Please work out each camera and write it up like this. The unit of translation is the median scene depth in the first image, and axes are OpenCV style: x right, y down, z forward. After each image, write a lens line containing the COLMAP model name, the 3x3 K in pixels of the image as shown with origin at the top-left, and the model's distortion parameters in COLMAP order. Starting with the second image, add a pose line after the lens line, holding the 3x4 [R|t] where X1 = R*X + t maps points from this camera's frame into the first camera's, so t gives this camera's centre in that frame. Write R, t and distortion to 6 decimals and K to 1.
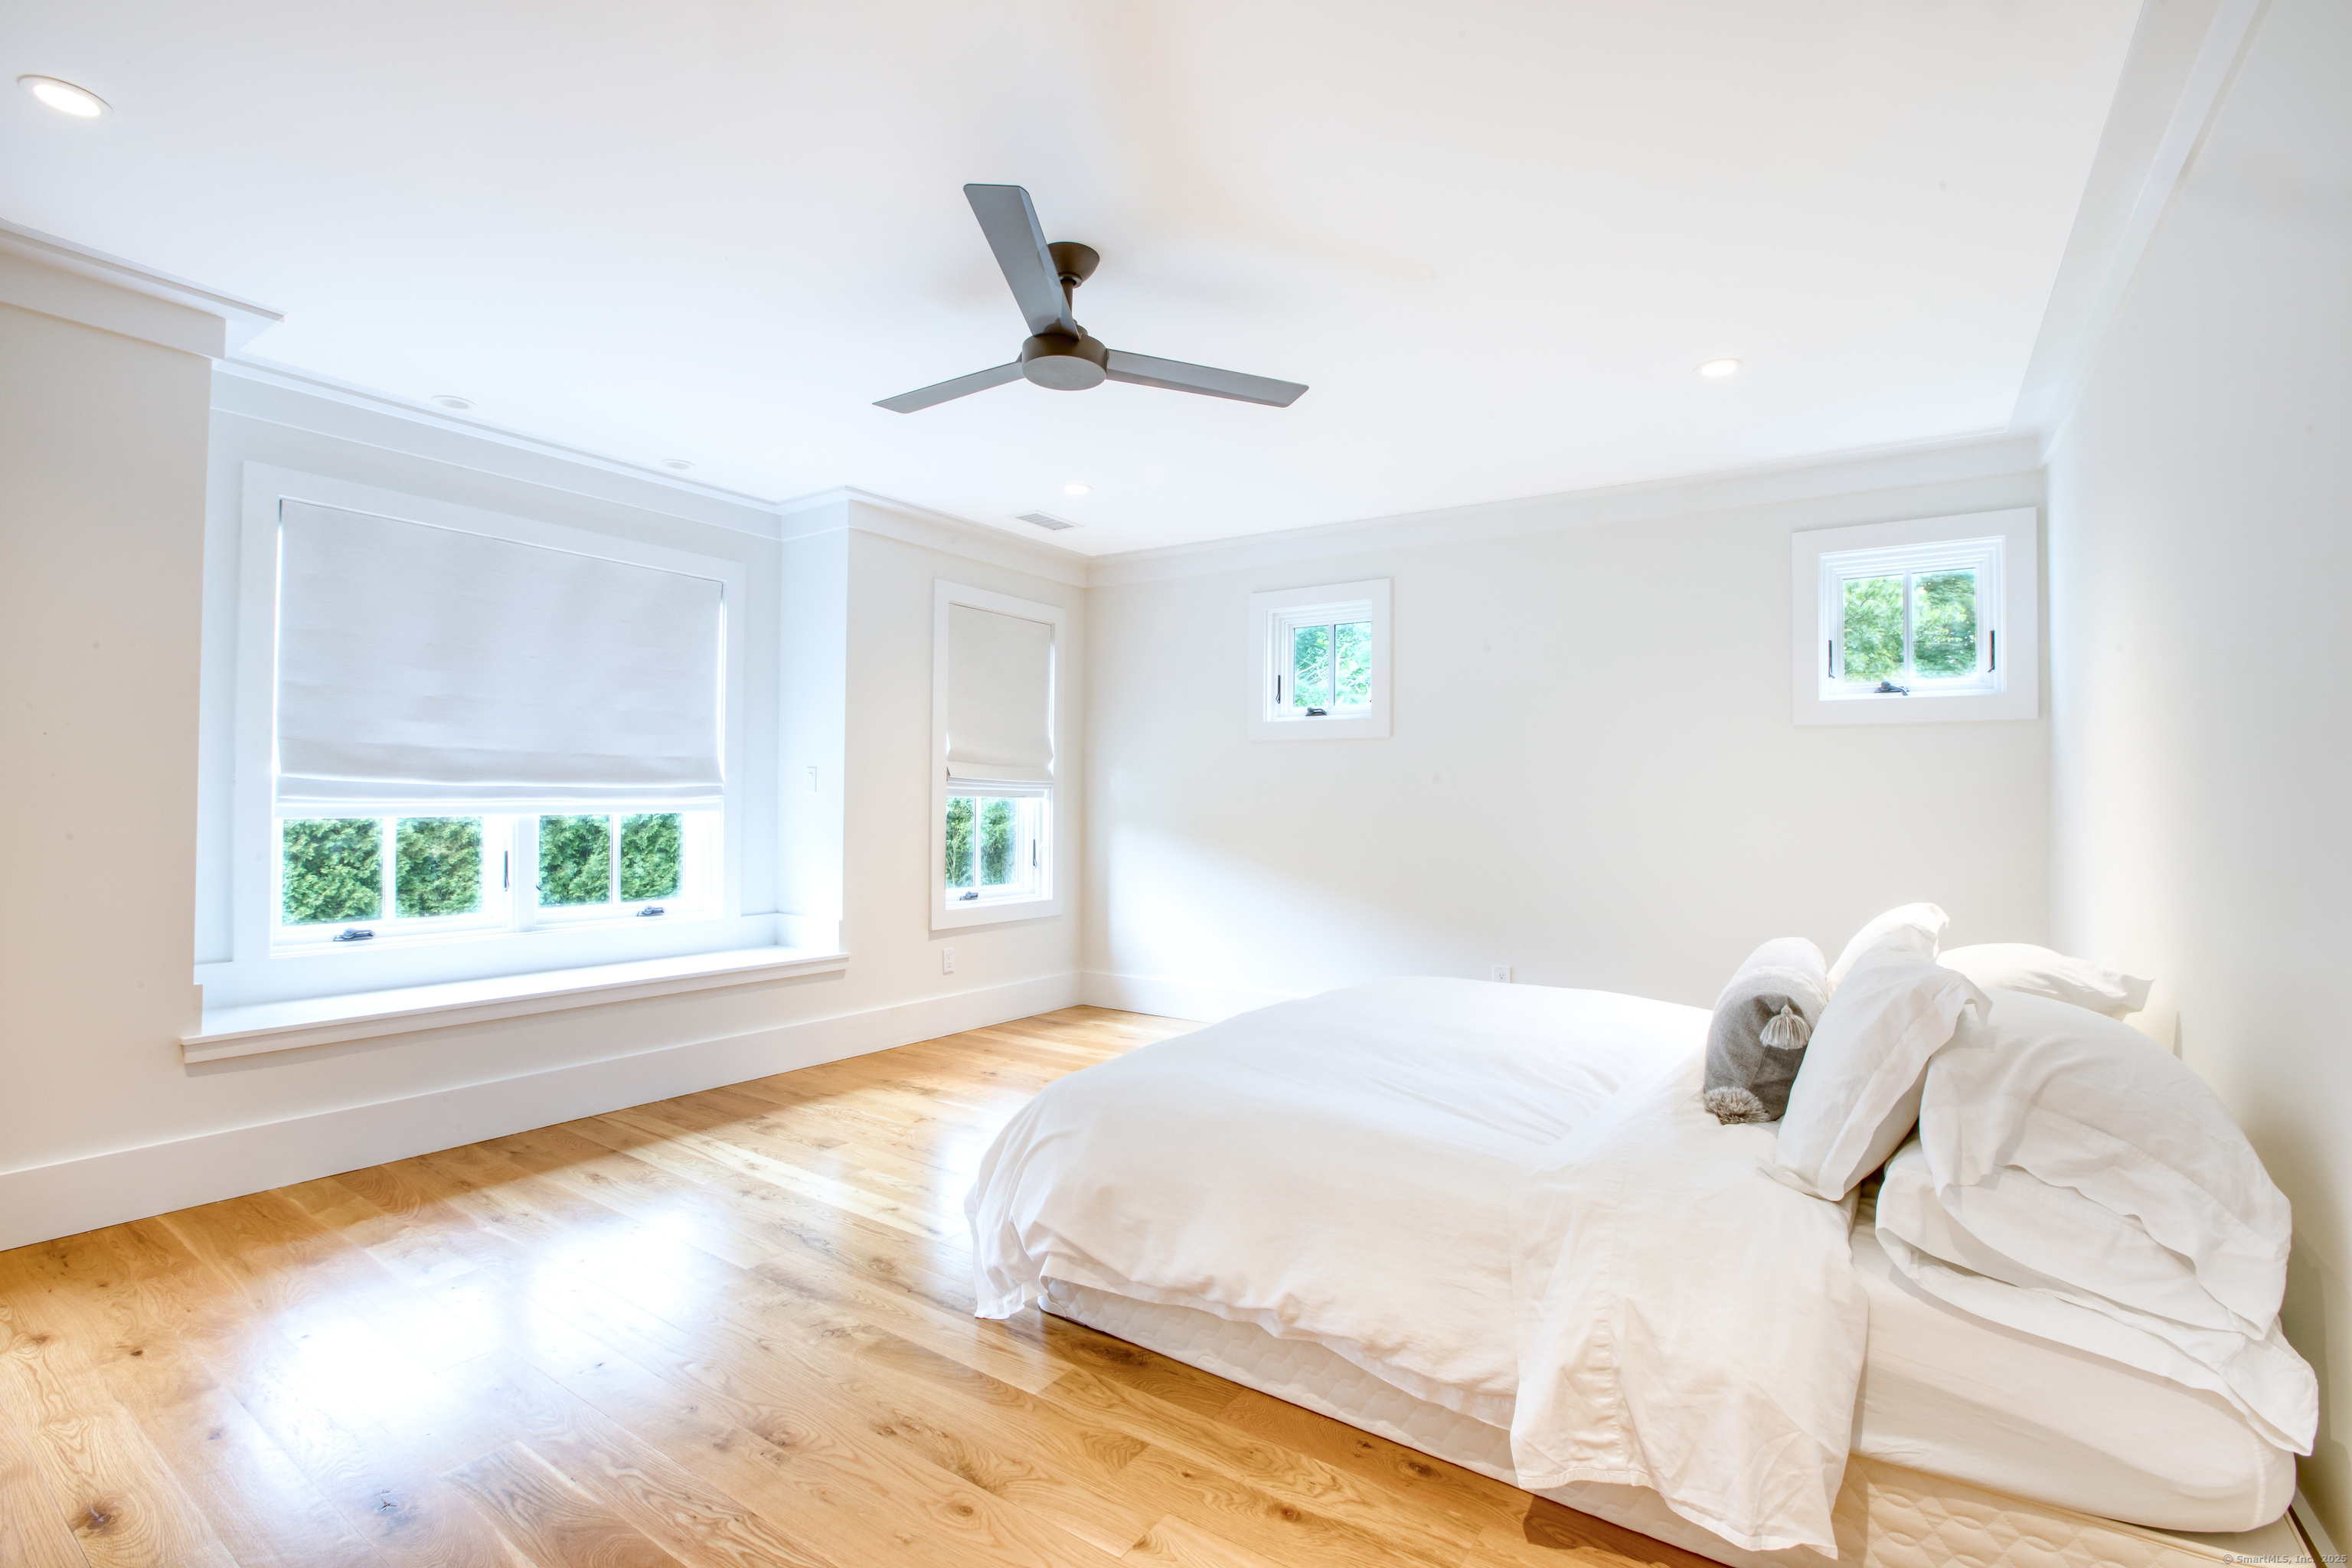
lens RADIAL K [[1064.1, 0, 1176.0], [0, 1064.1, 784.0], [0, 0, 1]] dist [-0.050315, 0.016876]
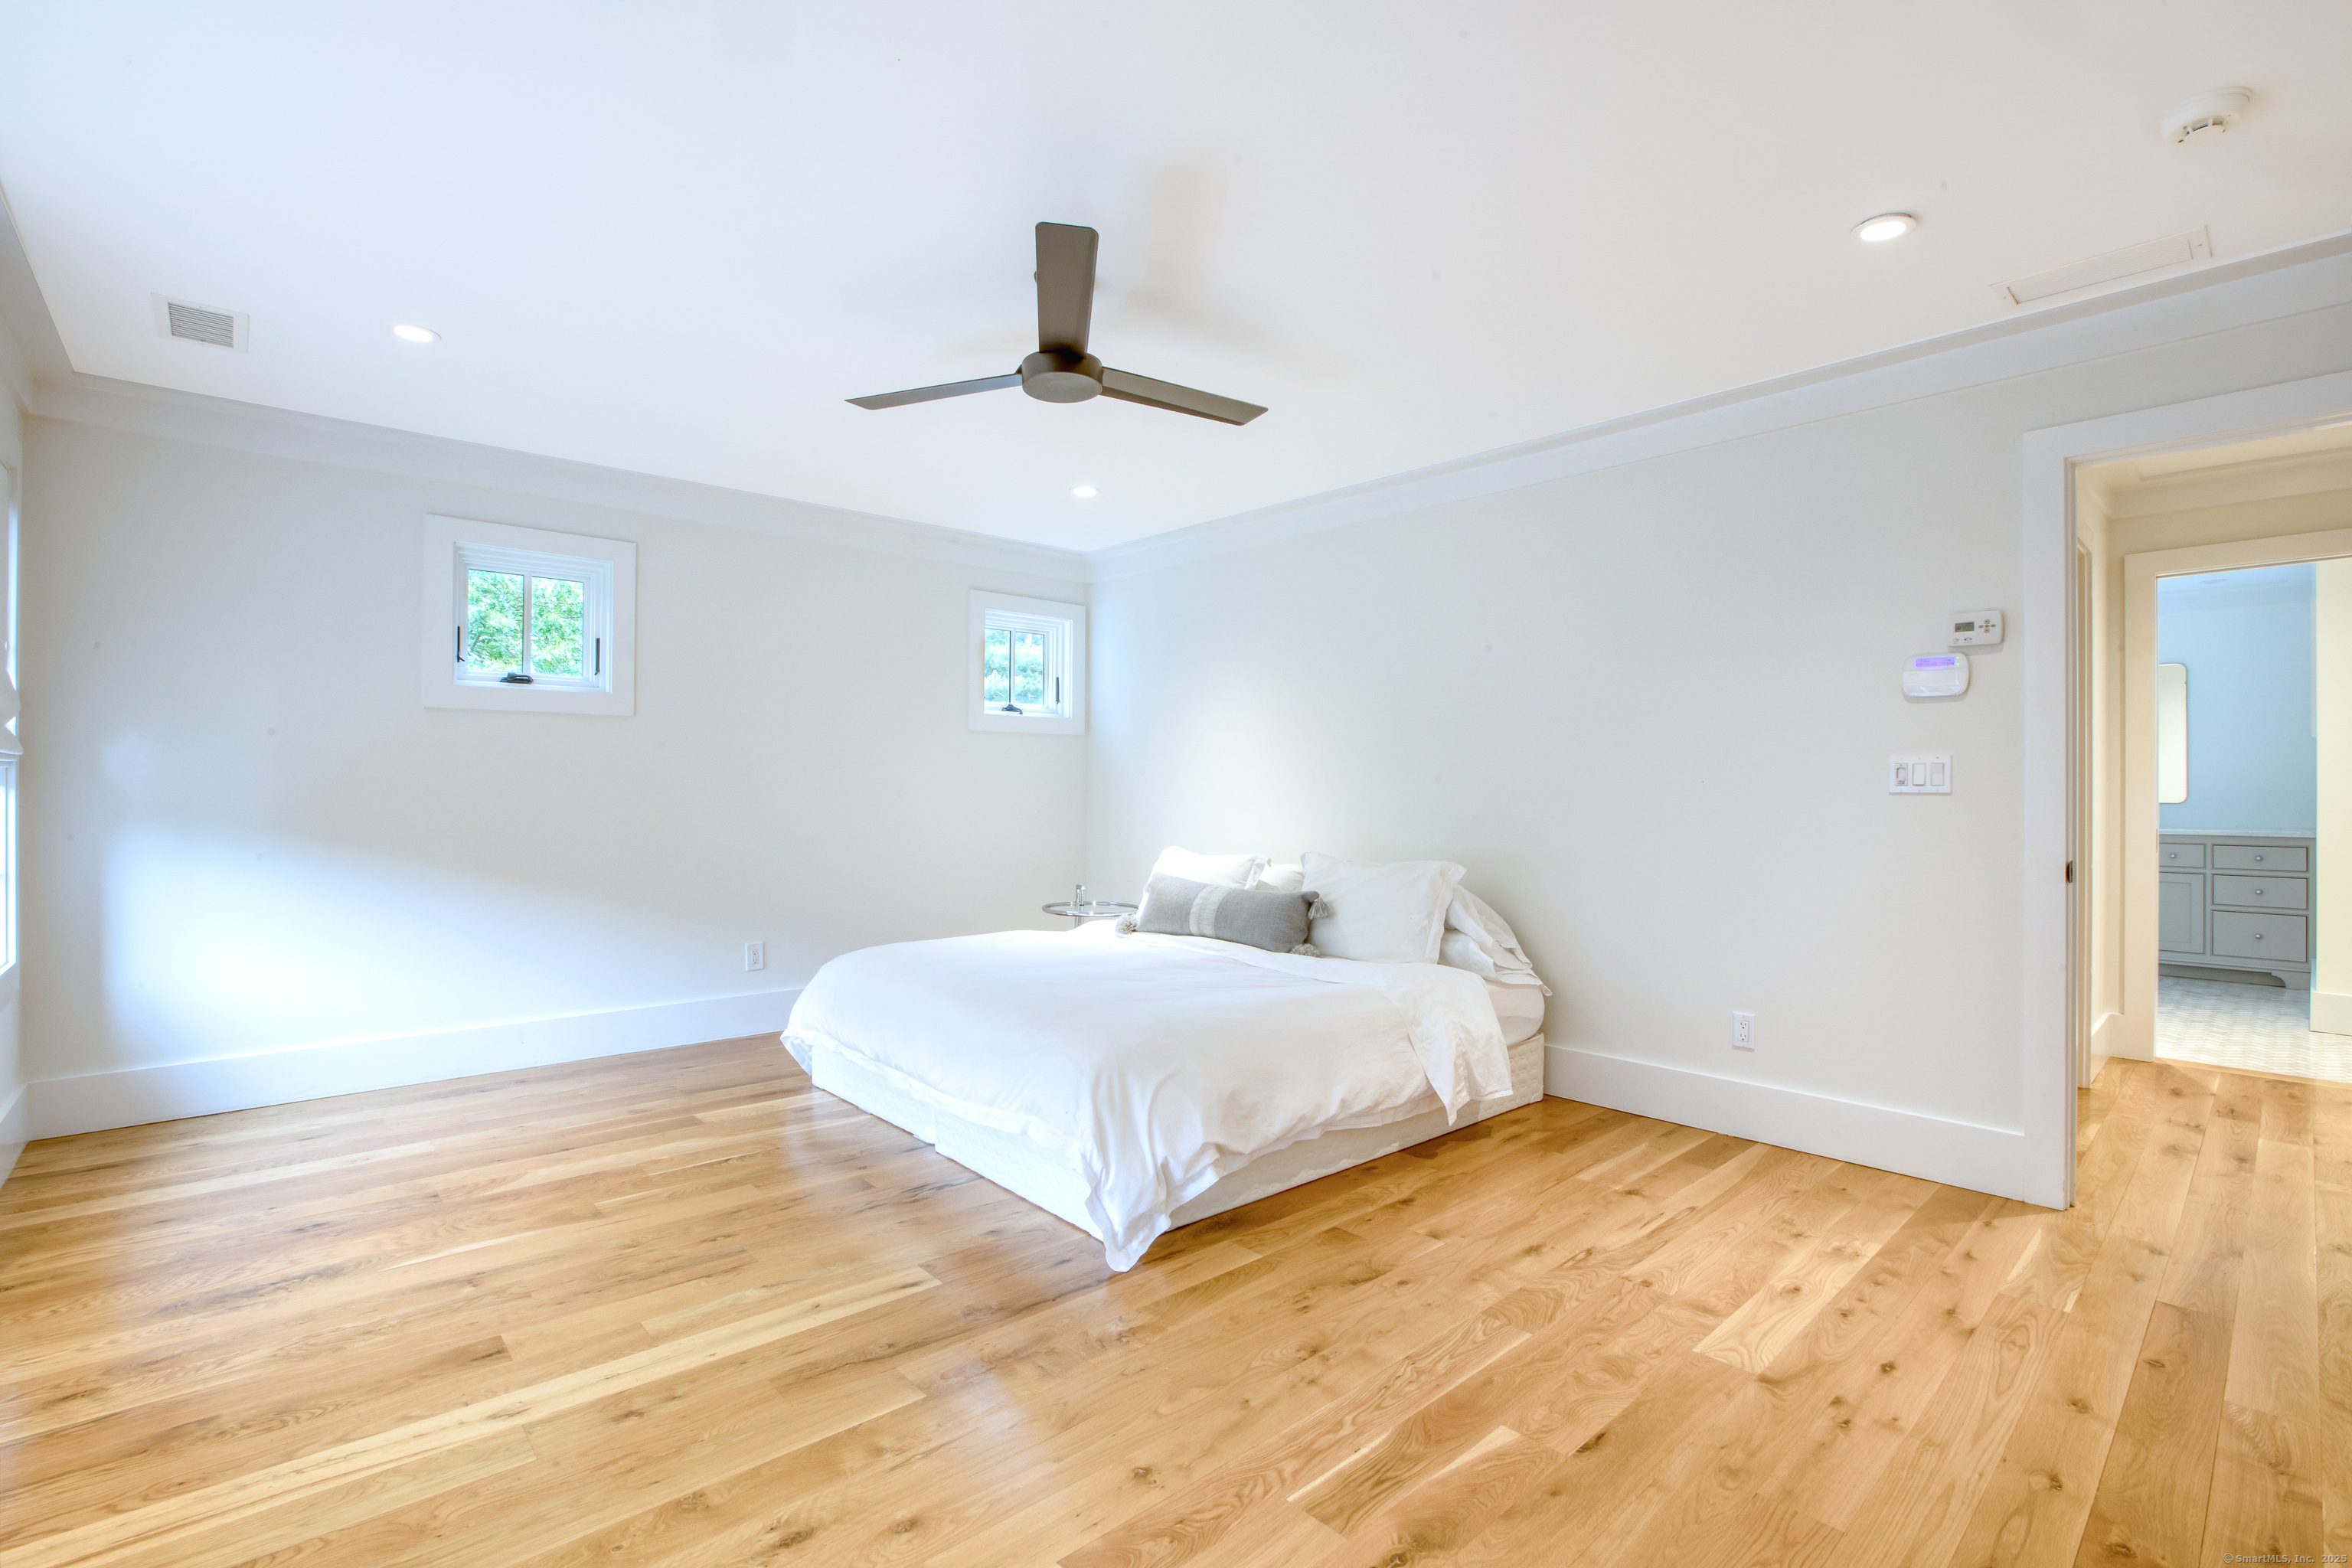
lens RADIAL K [[1064.1, 0, 1176.0], [0, 1064.1, 784.0], [0, 0, 1]] dist [-0.050315, 0.016876]
pose [[0.240021, -0.005213, 0.970754, -1.349813], [-0.020562, 0.999734, 0.010453, -0.010543], [-0.970550, -0.022470, 0.239850, 0.766021]]
